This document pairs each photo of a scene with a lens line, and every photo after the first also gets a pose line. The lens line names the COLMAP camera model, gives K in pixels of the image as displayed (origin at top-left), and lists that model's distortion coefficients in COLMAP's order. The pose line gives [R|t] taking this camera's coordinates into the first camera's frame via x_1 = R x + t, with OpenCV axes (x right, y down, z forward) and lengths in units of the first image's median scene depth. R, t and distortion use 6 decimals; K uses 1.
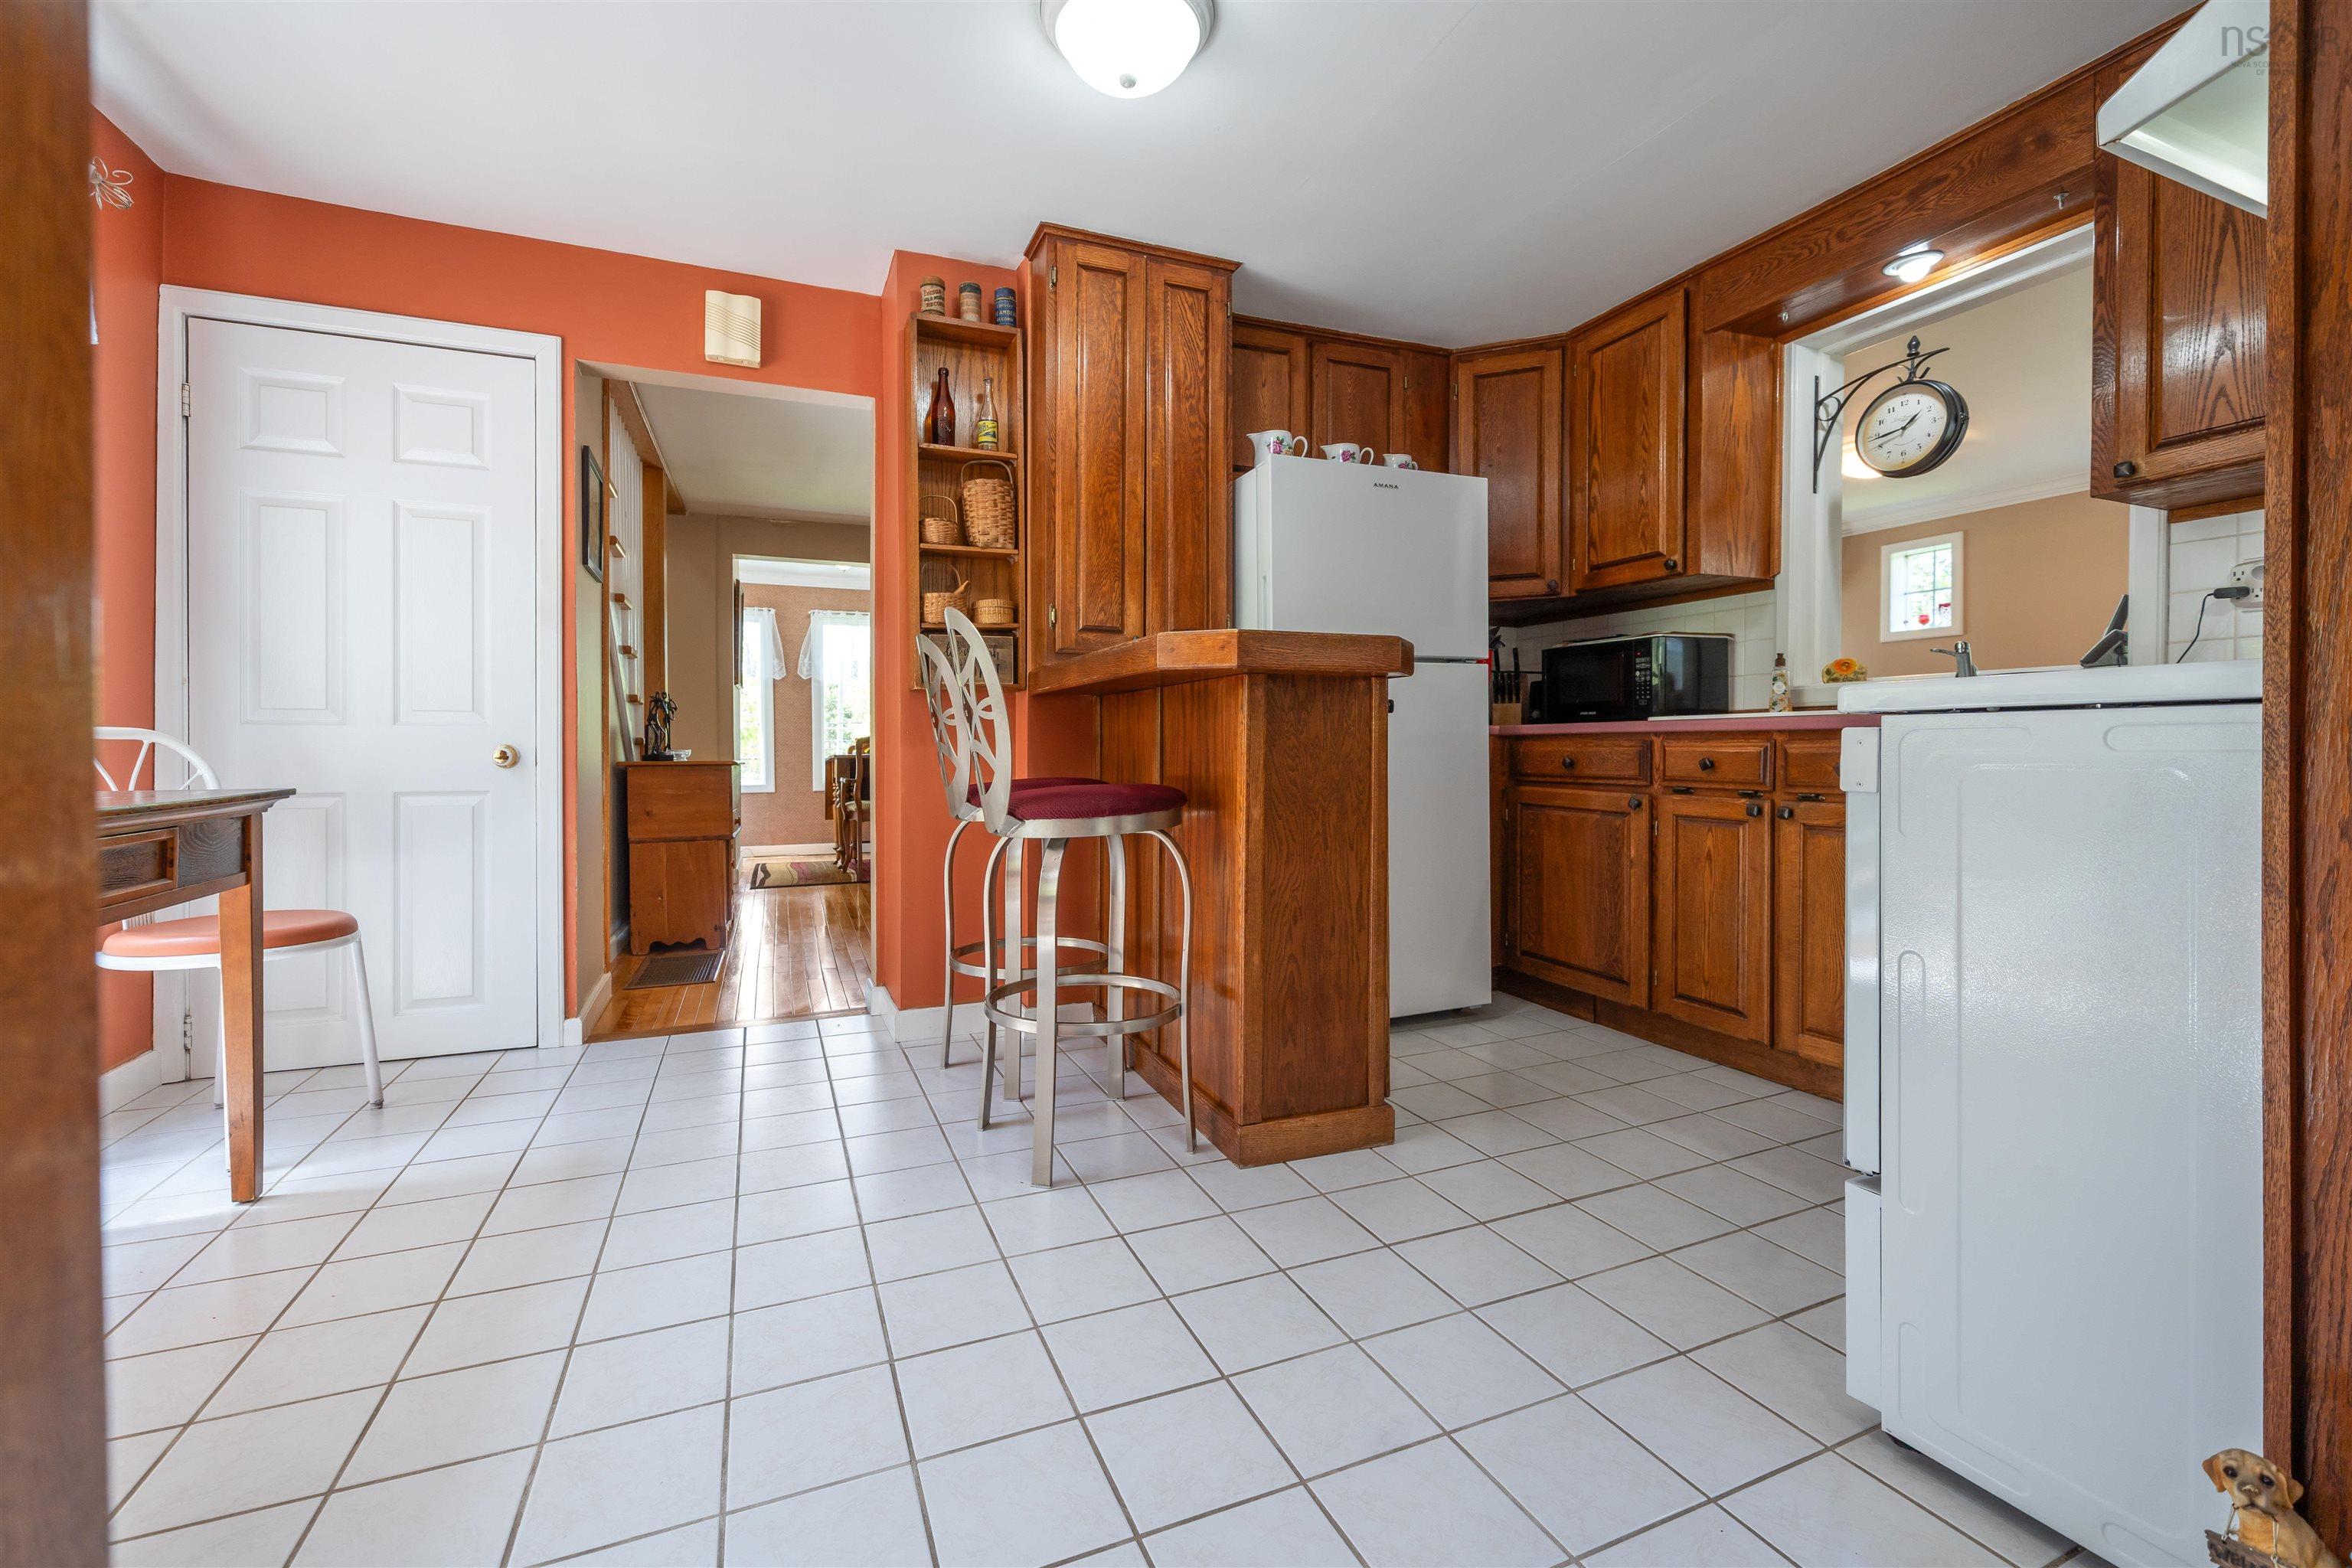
lens RADIAL K [[960.6, 0, 1165.6], [0, 960.6, 776.5], [0, 0, 1]] dist [-0.001176, -0.000390]
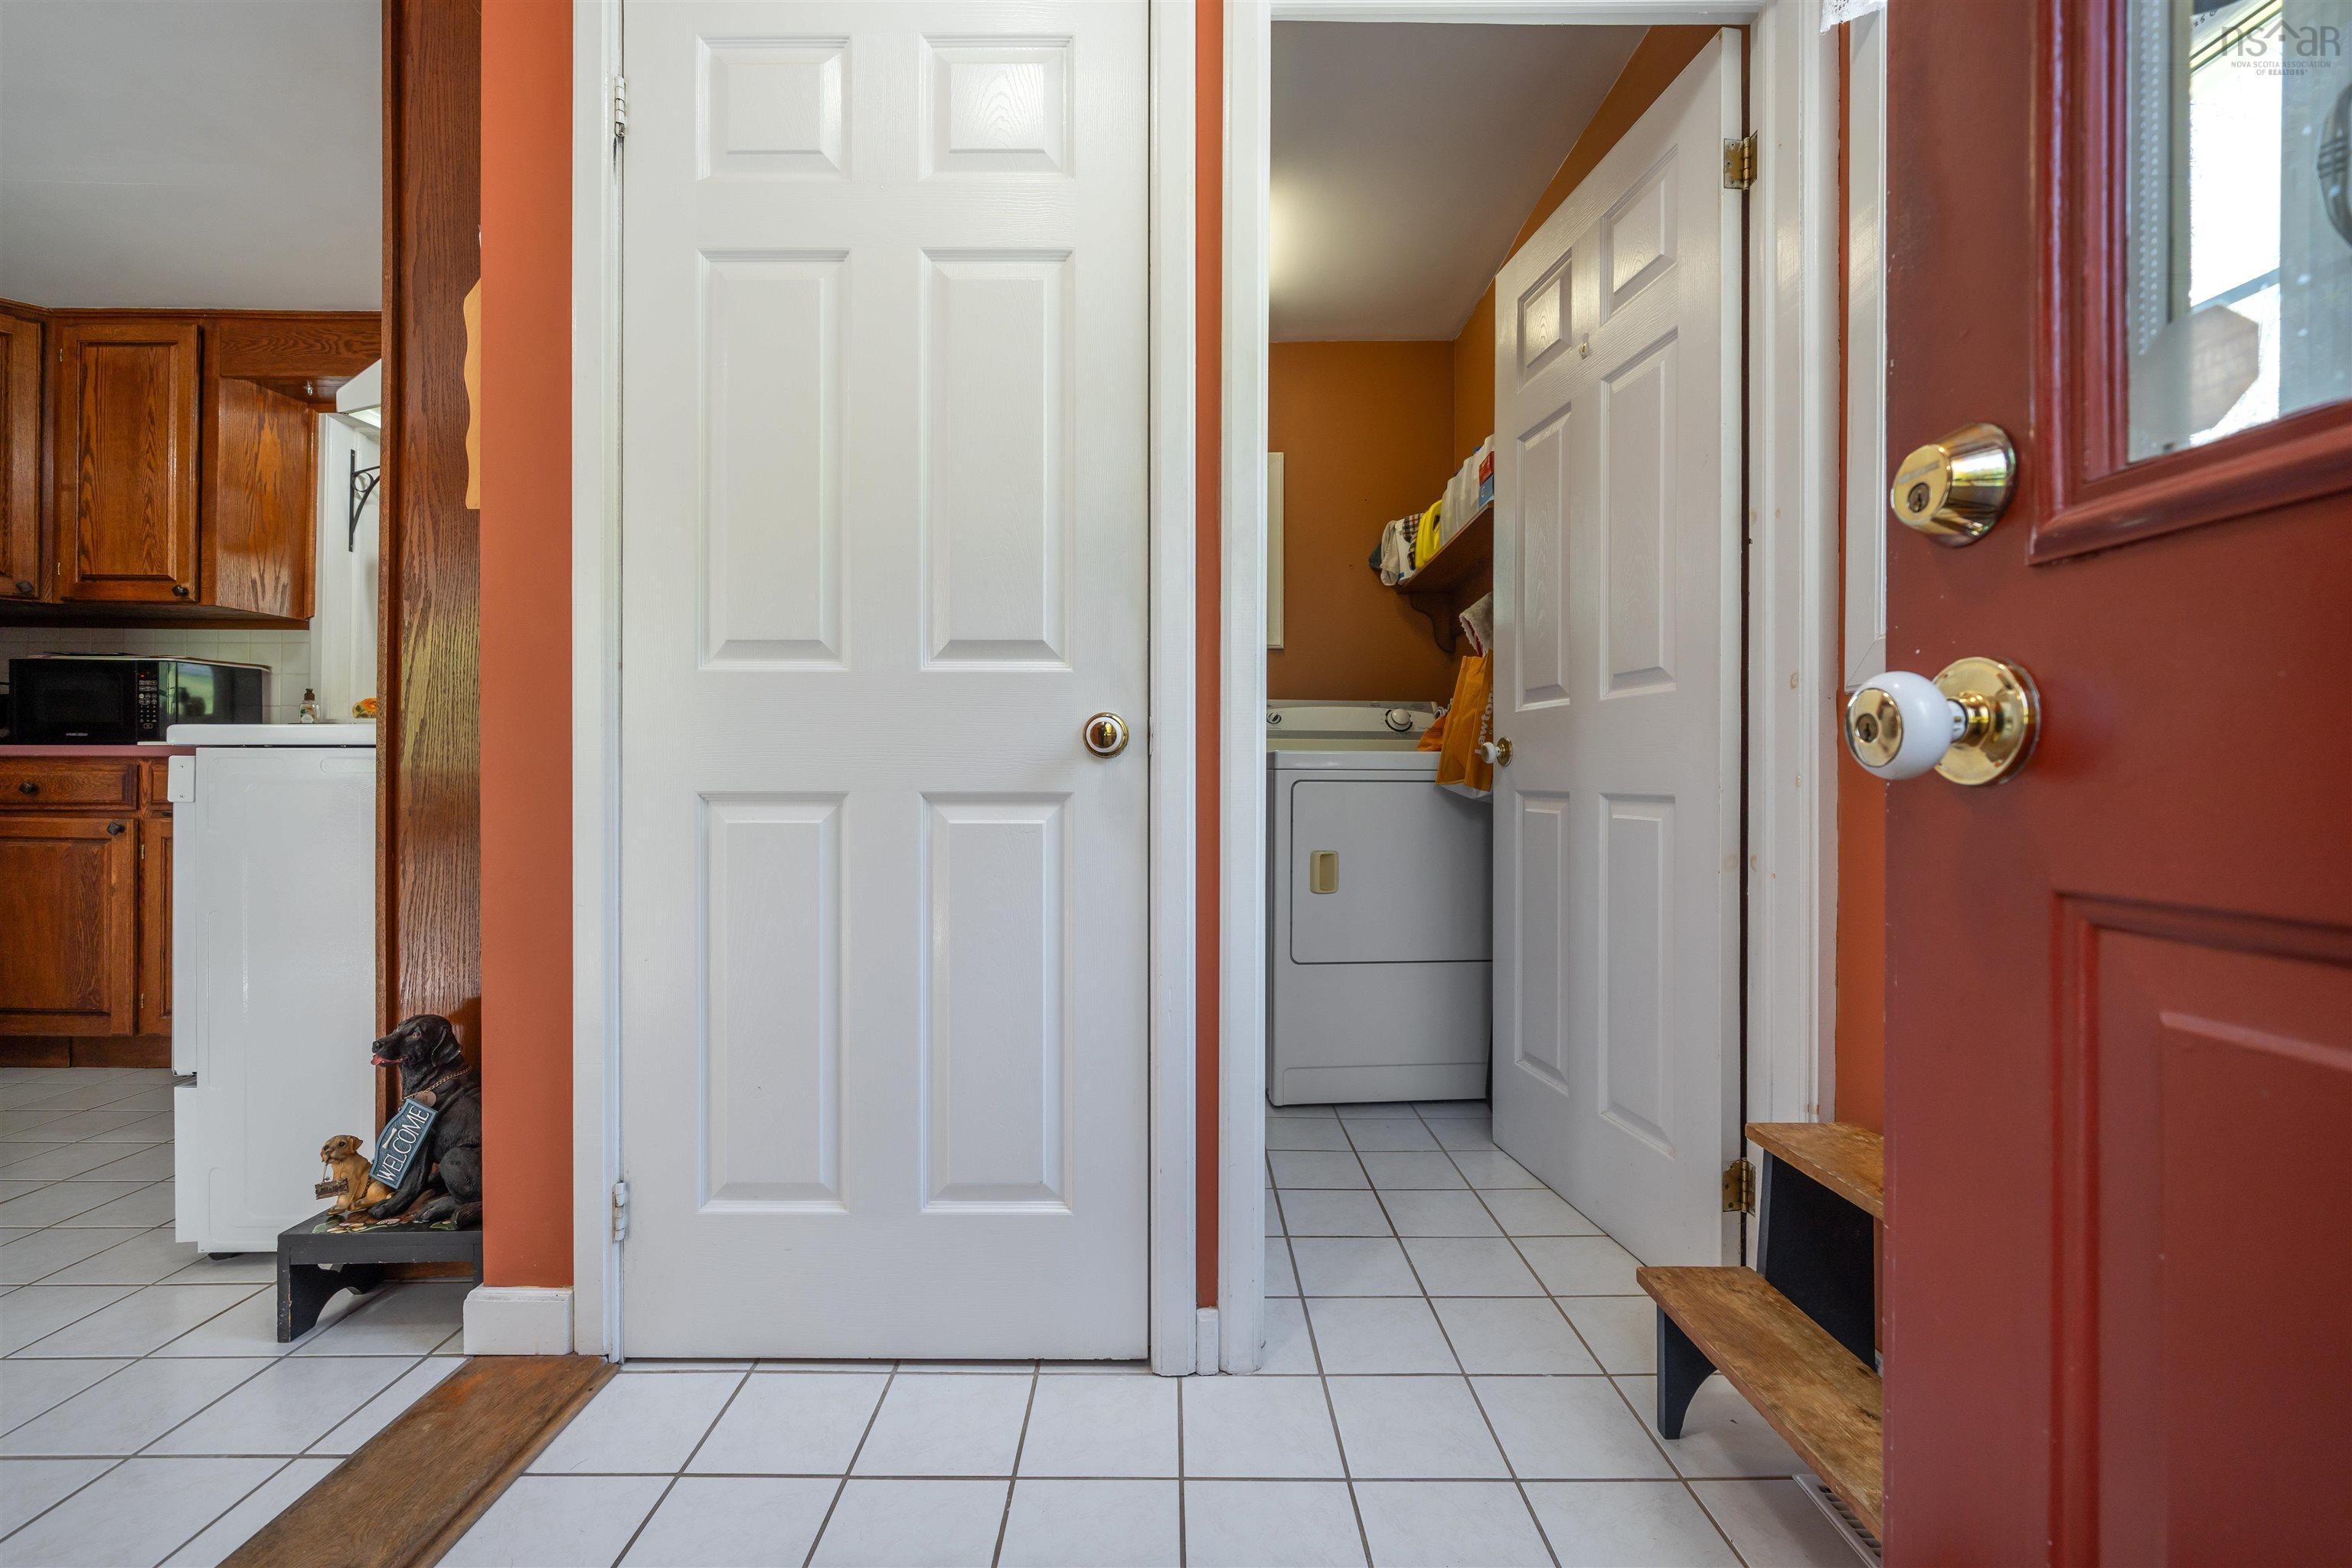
lens RADIAL K [[960.6, 0, 1165.6], [0, 960.6, 776.5], [0, 0, 1]] dist [-0.001176, -0.000390]
pose [[0.384886, 0.004526, 0.922953, -0.004453], [0.023732, 0.999609, -0.014799, 0.013168], [-0.922659, 0.027599, 0.384628, -0.332744]]
